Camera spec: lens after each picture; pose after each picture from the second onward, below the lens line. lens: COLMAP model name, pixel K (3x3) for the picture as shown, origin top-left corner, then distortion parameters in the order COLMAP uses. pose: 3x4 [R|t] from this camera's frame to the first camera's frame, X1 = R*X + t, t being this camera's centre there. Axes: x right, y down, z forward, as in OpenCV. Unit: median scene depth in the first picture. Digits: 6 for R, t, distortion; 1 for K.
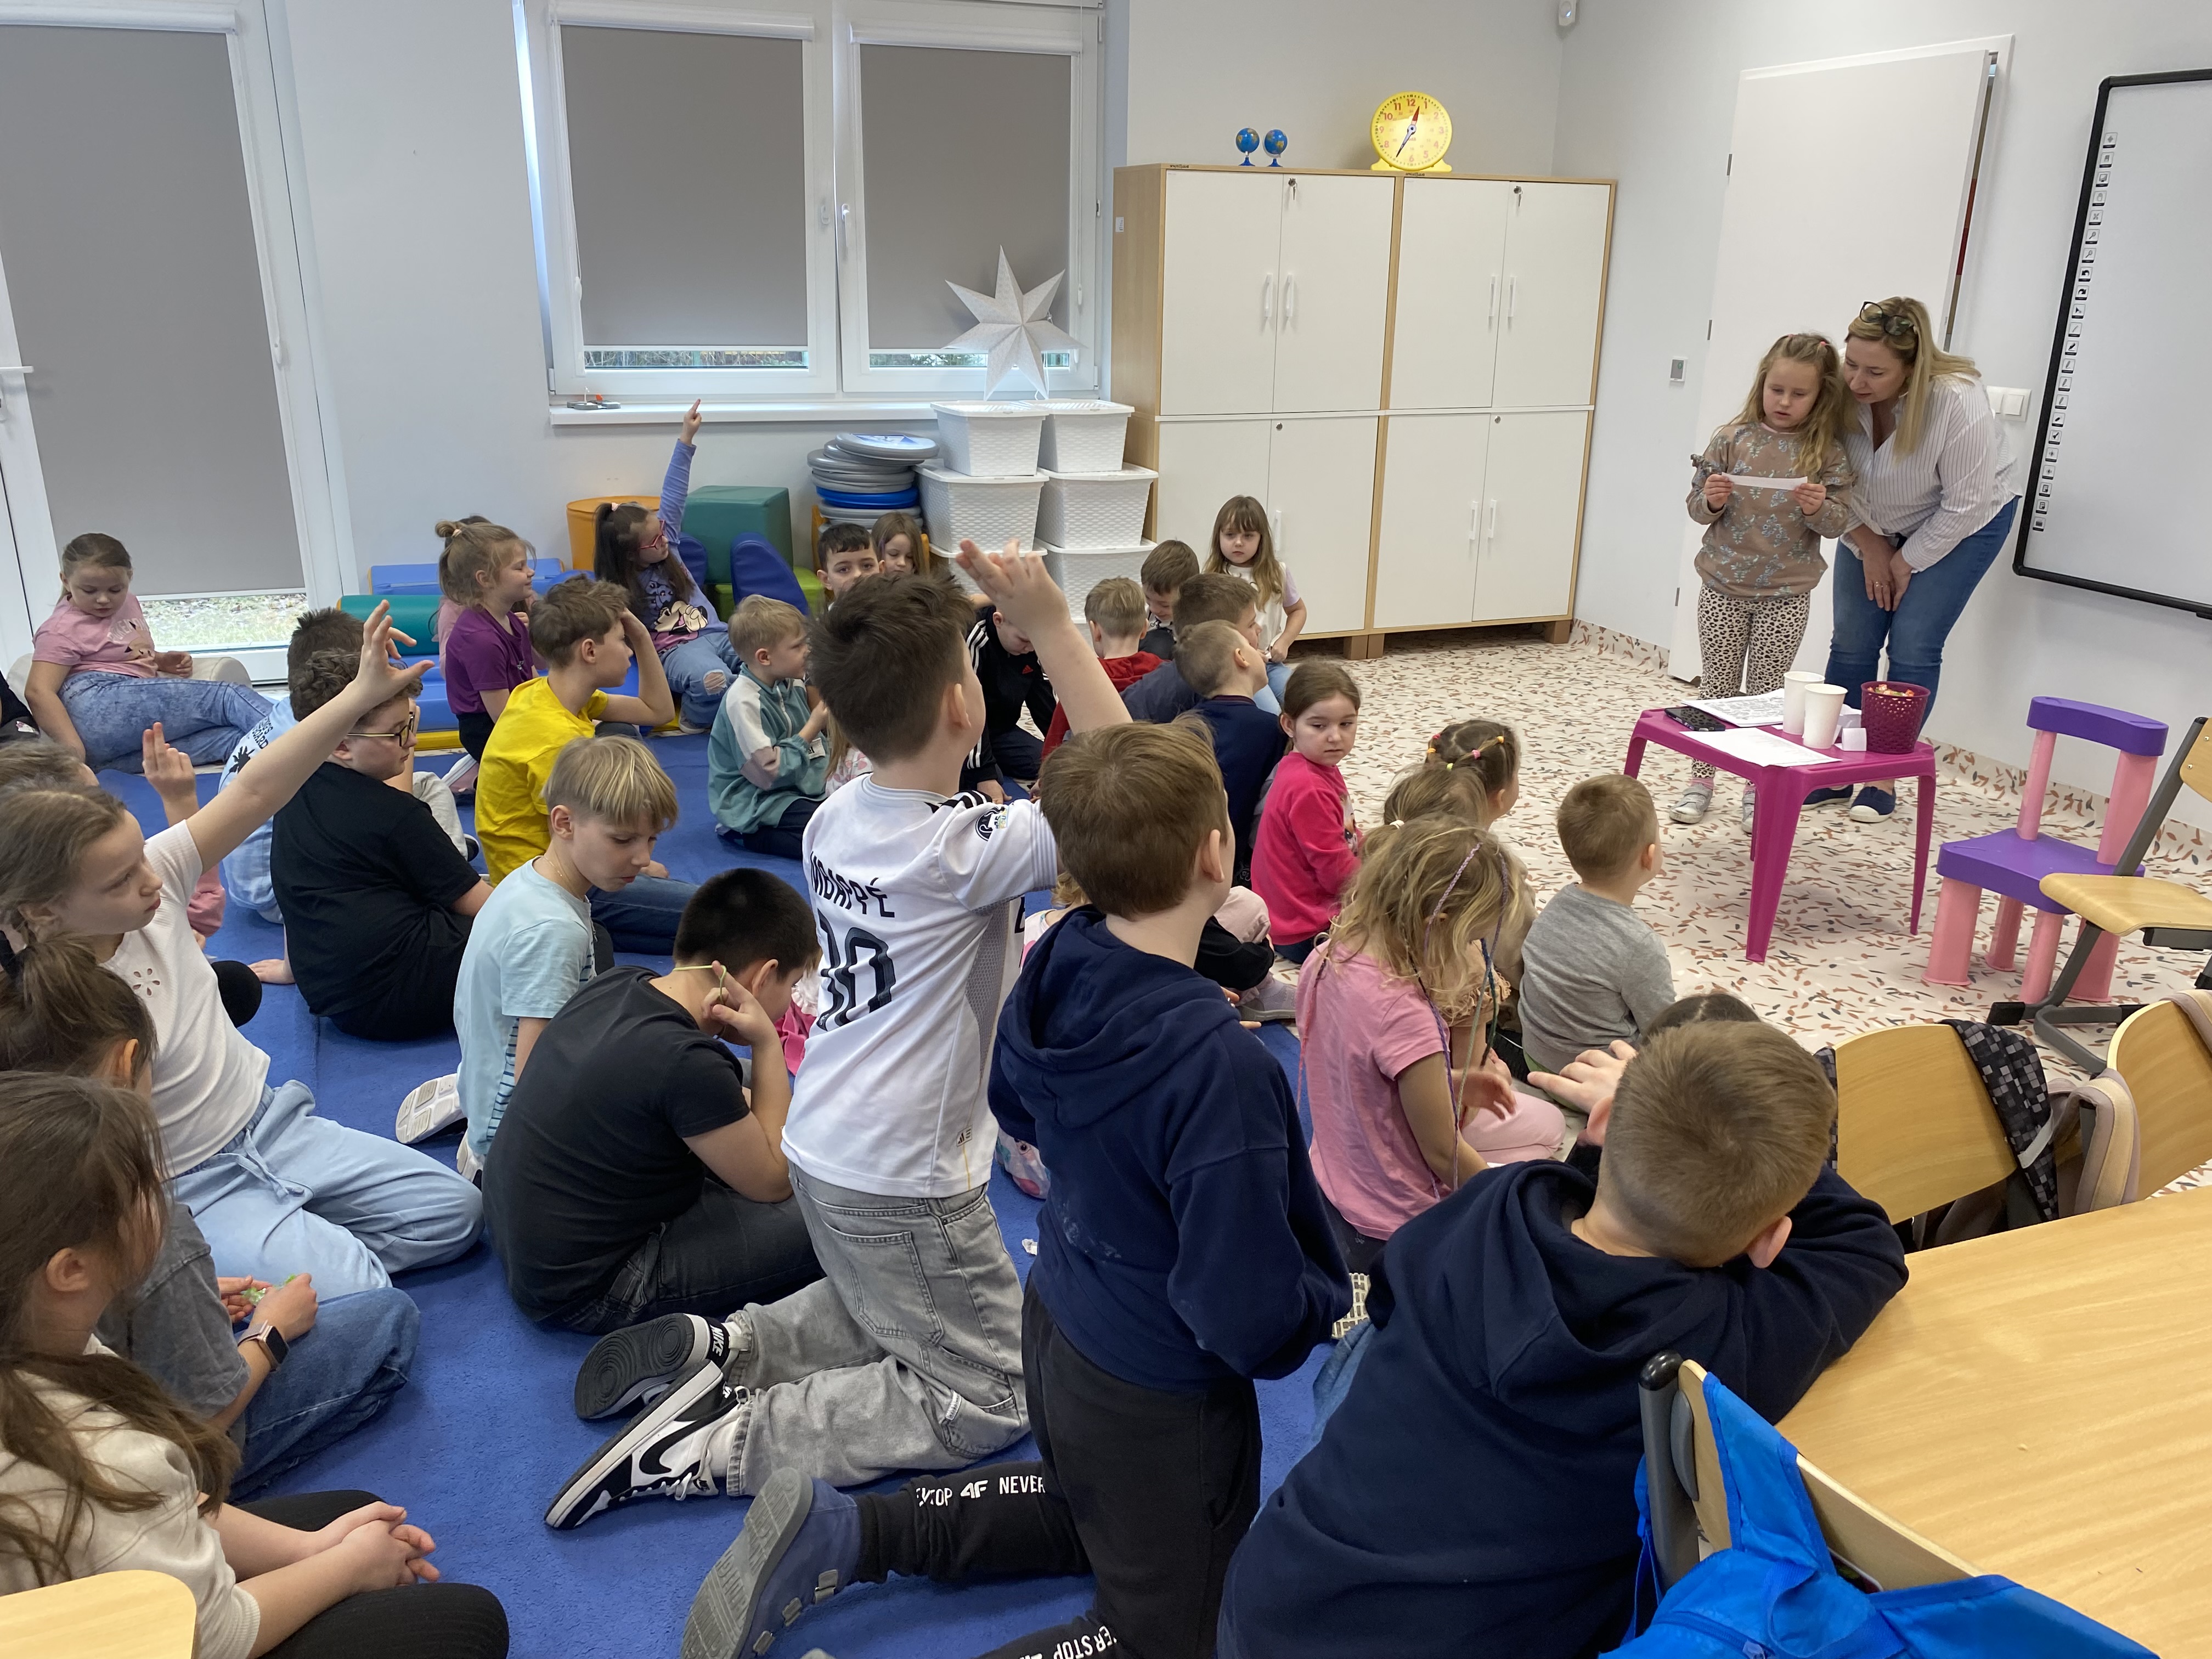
lens RADIAL K [[1680.9, 0, 1123.8], [0, 1680.9, 810.9], [0, 0, 1]] dist [0.024540, -0.029639]
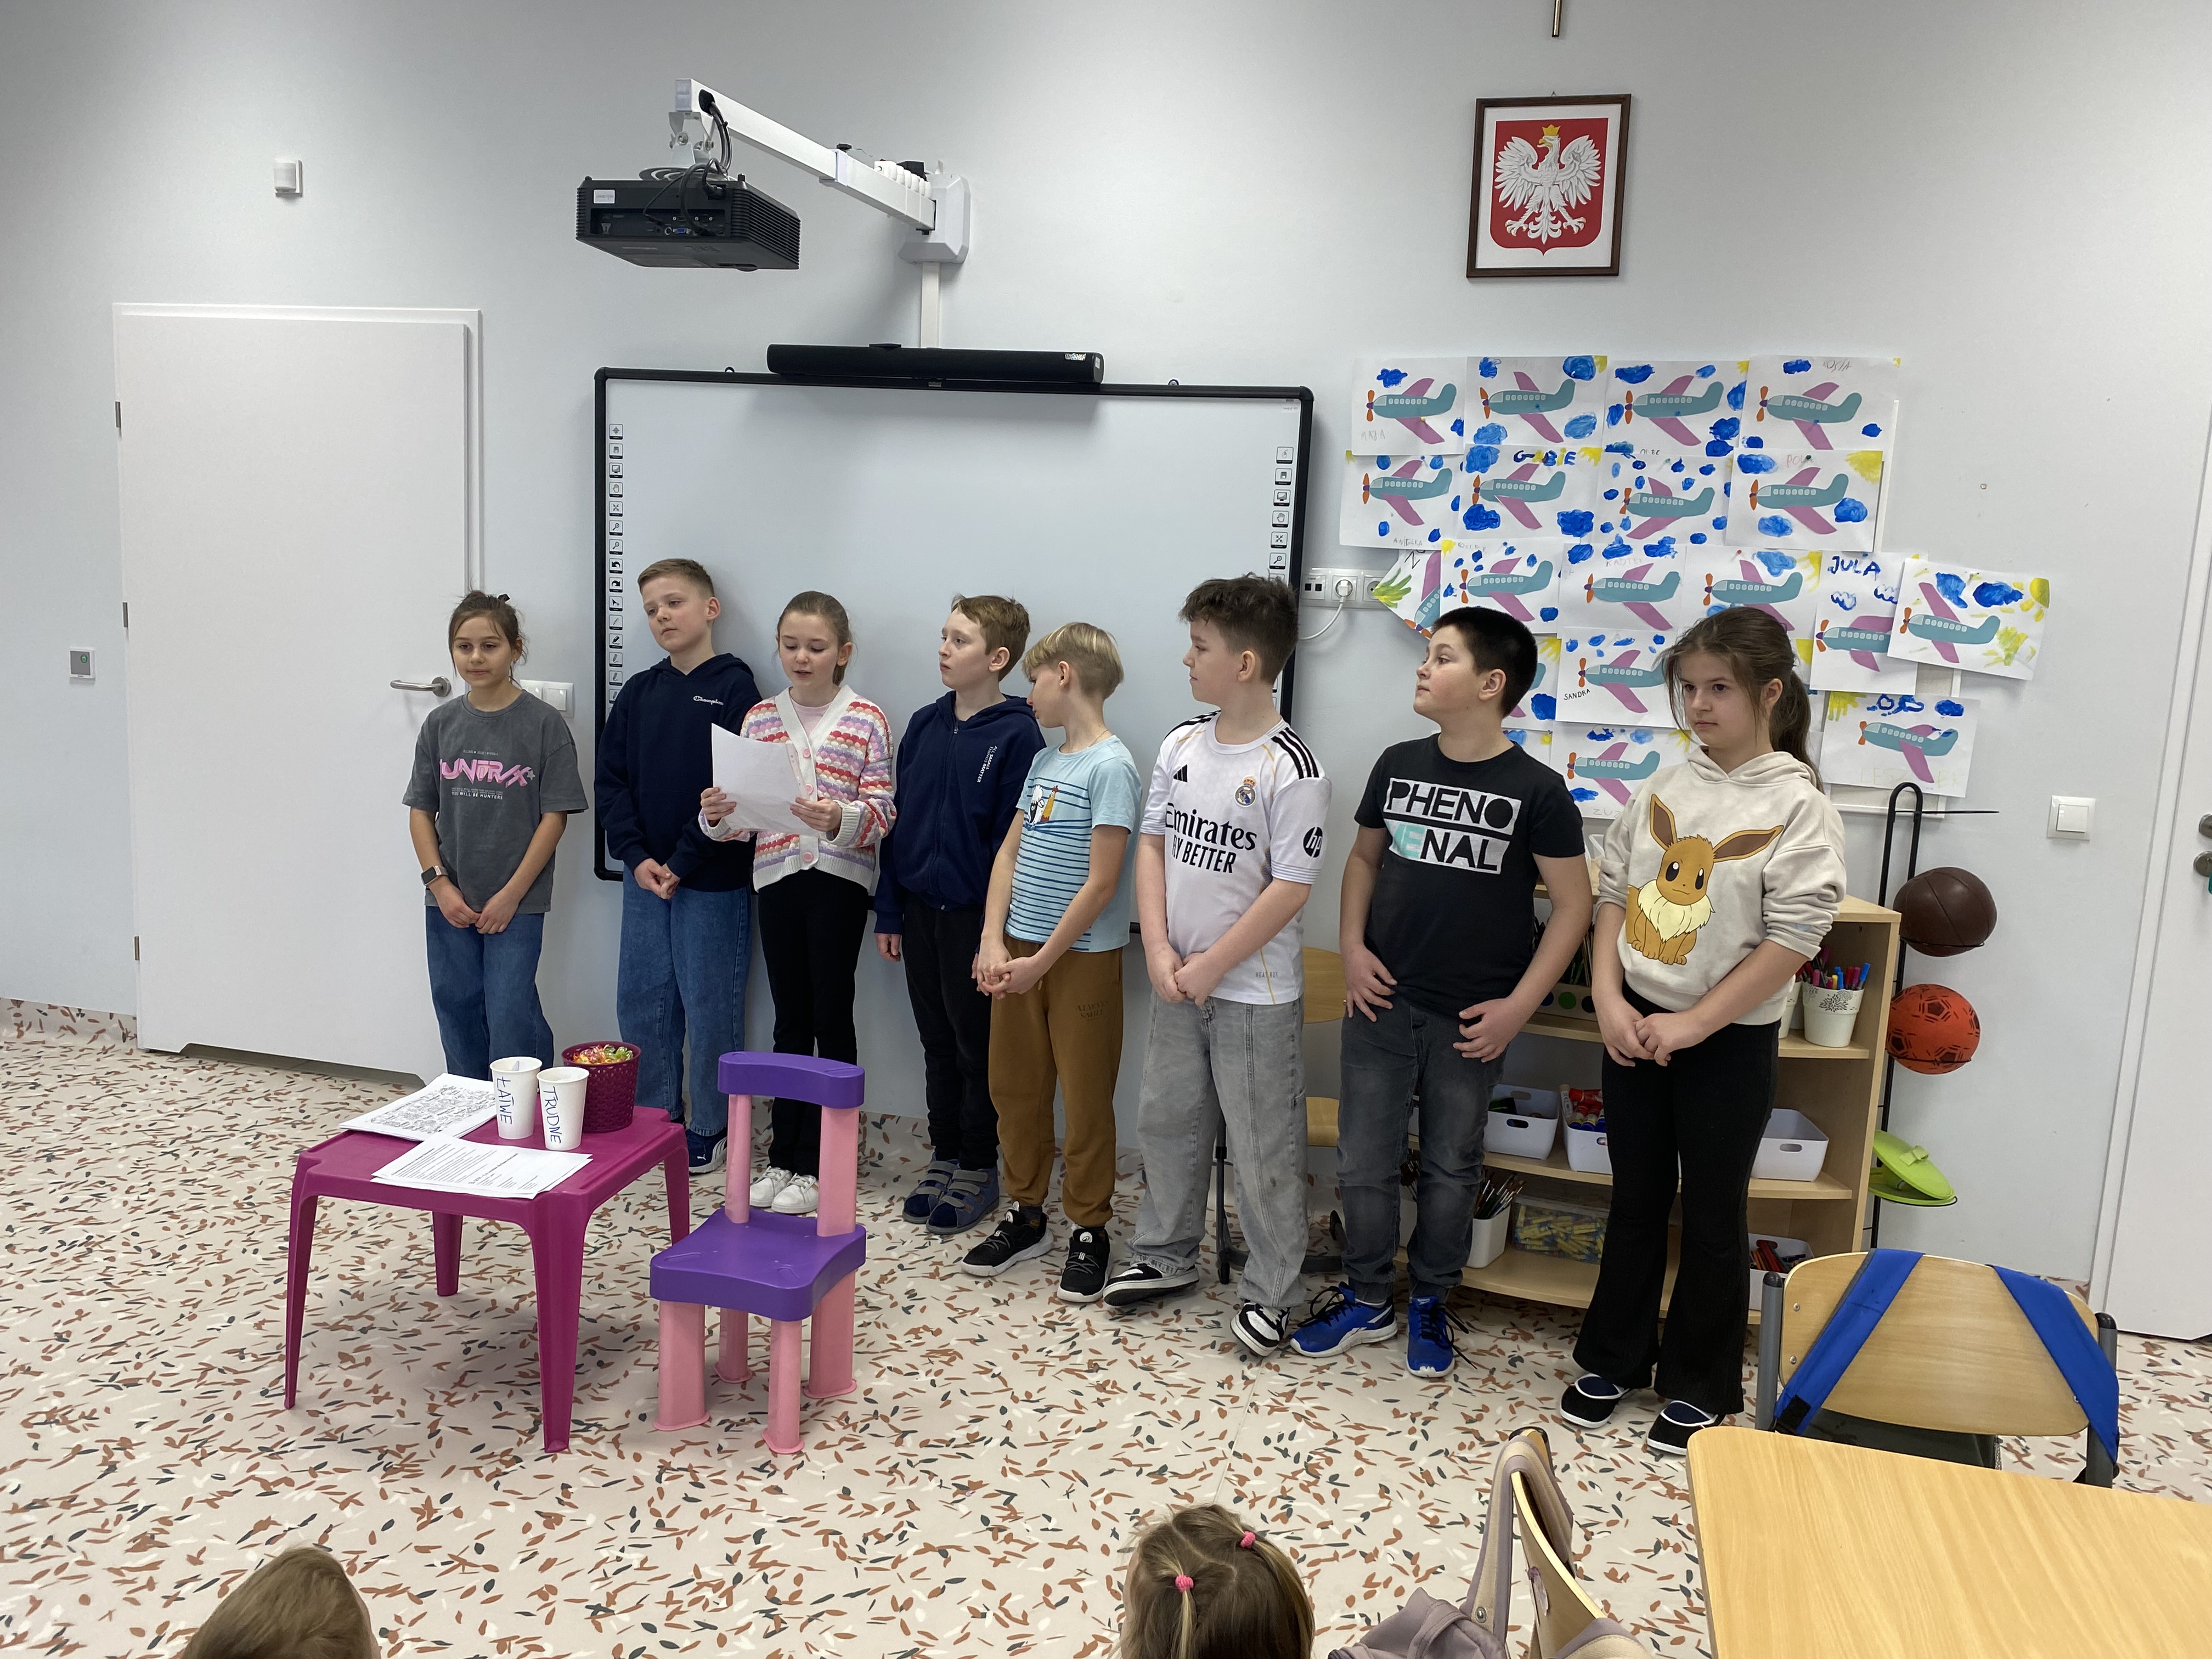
lens RADIAL K [[1680.9, 0, 1110.2], [0, 1680.9, 812.2], [0, 0, 1]] dist [0.024540, -0.029639]
pose [[0.564535, -0.107539, 0.818374, -0.049057], [0.218687, 0.975532, -0.022666, -0.077162], [-0.795913, 0.191763, 0.574239, 0.200543]]
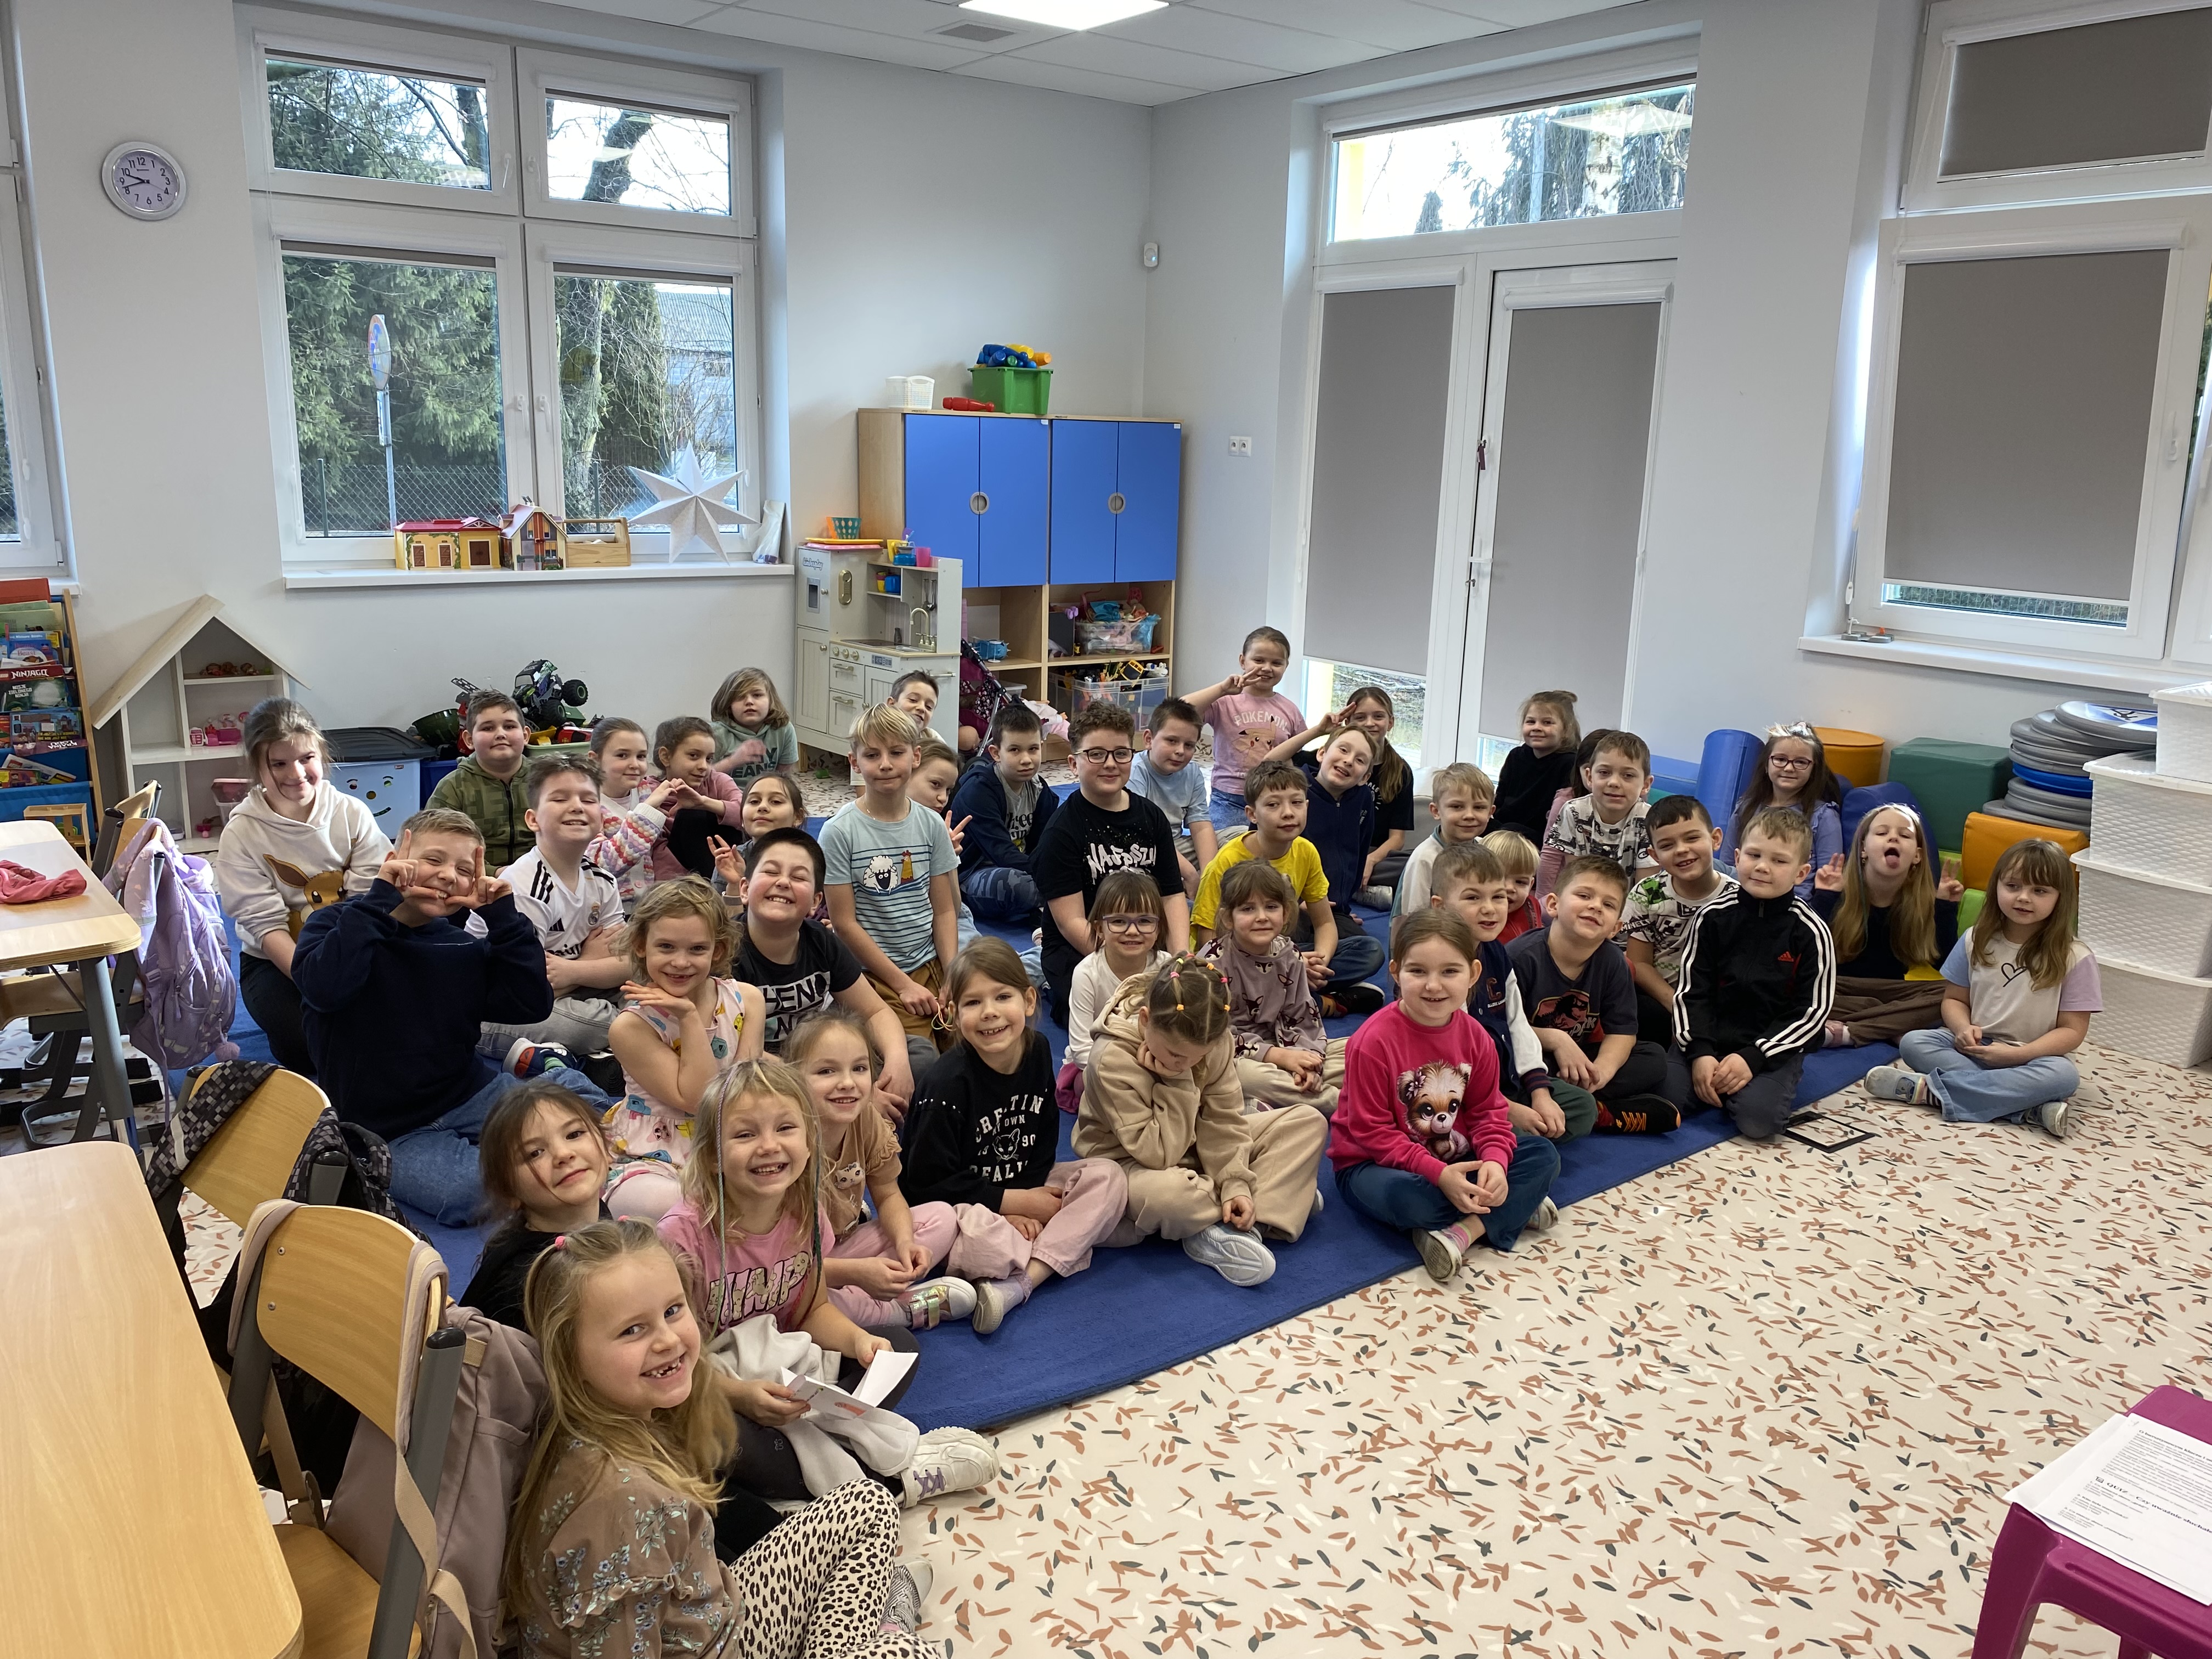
lens RADIAL K [[1680.9, 0, 1119.0], [0, 1680.9, 835.5], [0, 0, 1]] dist [0.024540, -0.029639]
pose [[0.277814, 0.216983, -0.935809, 0.499823], [-0.324397, 0.938122, 0.121216, -0.111829], [0.904205, 0.269898, 0.331012, 0.317731]]
